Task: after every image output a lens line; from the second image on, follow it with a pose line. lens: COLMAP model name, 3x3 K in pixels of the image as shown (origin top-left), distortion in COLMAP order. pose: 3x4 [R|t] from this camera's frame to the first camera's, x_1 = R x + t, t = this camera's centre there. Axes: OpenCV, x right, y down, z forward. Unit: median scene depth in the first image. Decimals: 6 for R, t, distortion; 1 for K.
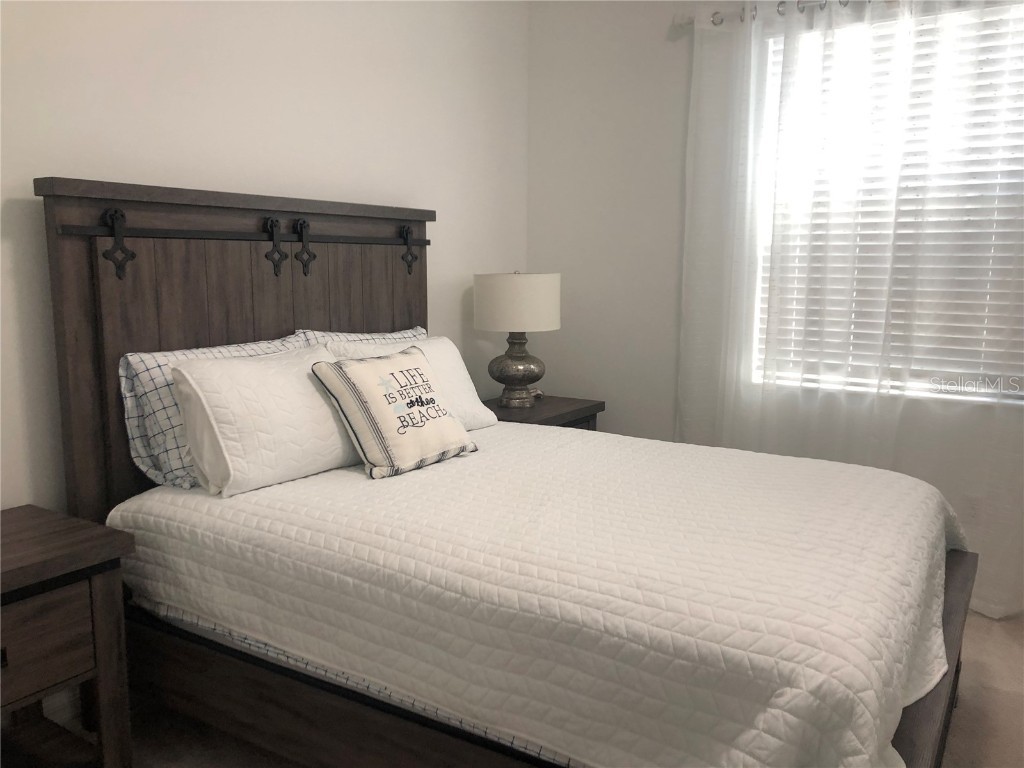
lens RADIAL K [[872.9, 0, 512.0], [0, 872.9, 384.0], [0, 0, 1]] dist [0.089529, 0.002715]
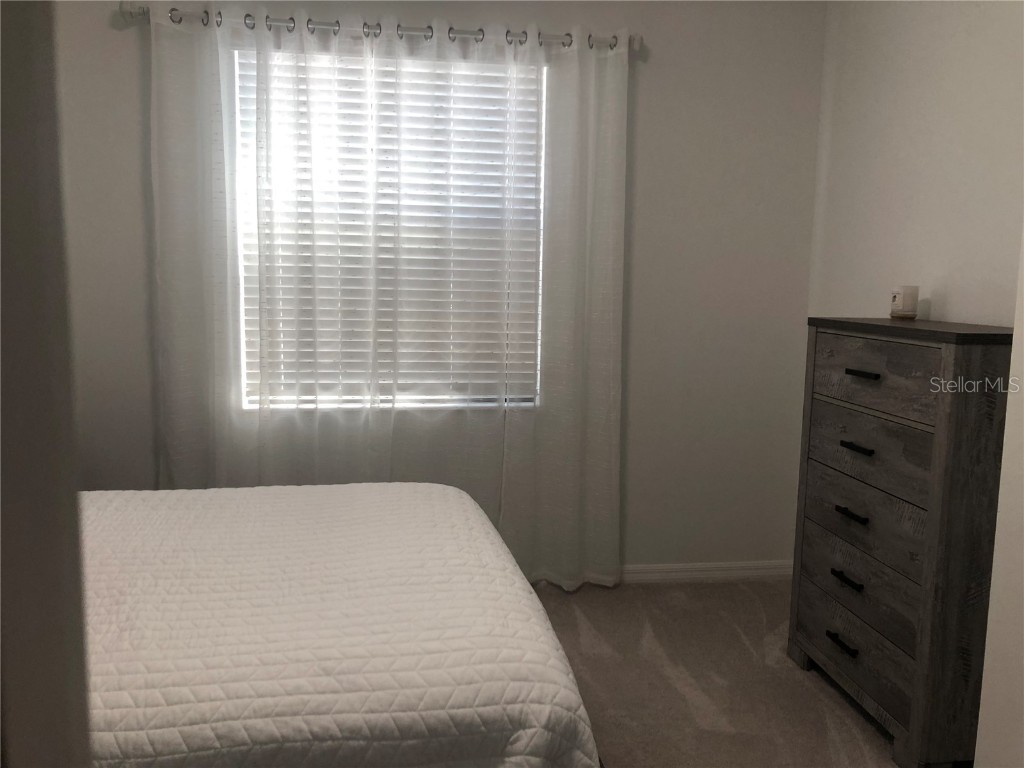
lens RADIAL K [[872.9, 0, 512.0], [0, 872.9, 384.0], [0, 0, 1]] dist [0.089529, 0.002715]
pose [[0.758861, -0.085897, 0.645563, -0.260563], [0.089183, 0.995632, 0.027640, -0.064651], [-0.645117, 0.036598, 0.763207, 0.193524]]
